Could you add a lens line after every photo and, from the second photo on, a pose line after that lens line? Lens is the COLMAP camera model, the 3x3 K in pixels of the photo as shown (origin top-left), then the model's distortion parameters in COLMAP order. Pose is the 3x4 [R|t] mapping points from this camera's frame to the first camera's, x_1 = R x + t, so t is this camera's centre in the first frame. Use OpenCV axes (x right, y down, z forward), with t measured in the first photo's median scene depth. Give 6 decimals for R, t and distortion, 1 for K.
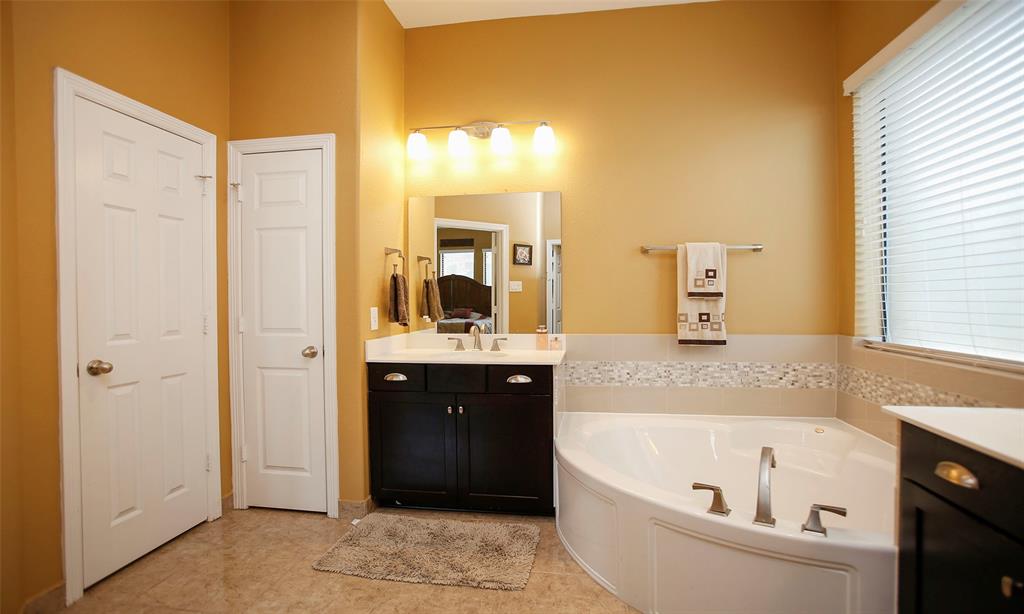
lens RADIAL K [[533.2, 0, 512.0], [0, 533.2, 307.0], [0, 0, 1]] dist [-0.051324, 0.000820]
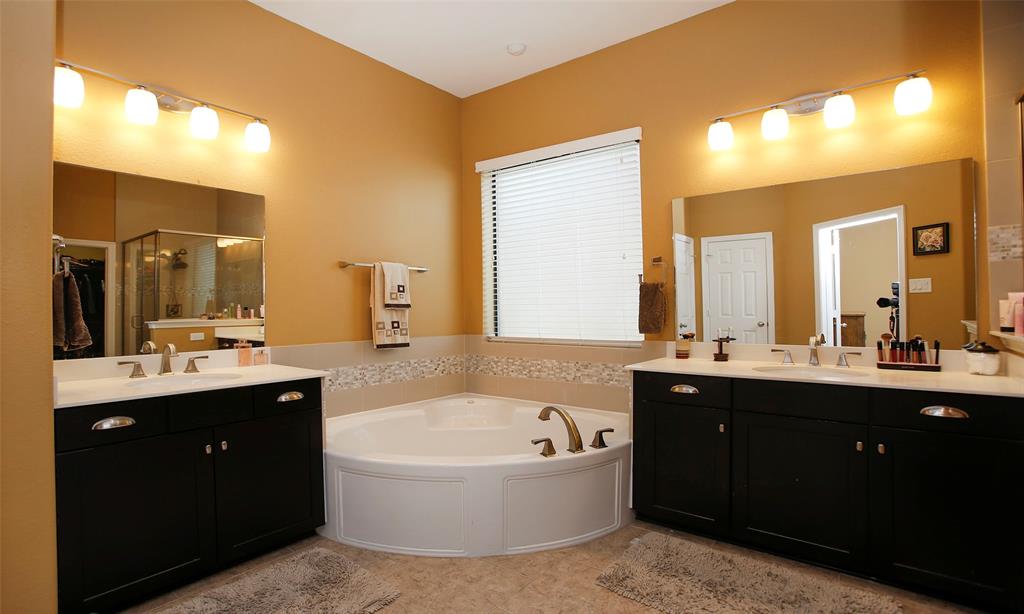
lens RADIAL K [[467.6, 0, 512.0], [0, 467.6, 307.0], [0, 0, 1]] dist [-0.077470, 0.037161]
pose [[0.501963, 0.006150, 0.864867, -0.421381], [0.018215, 0.999678, -0.017681, 0.002751], [-0.864697, 0.024629, 0.501689, 0.240310]]
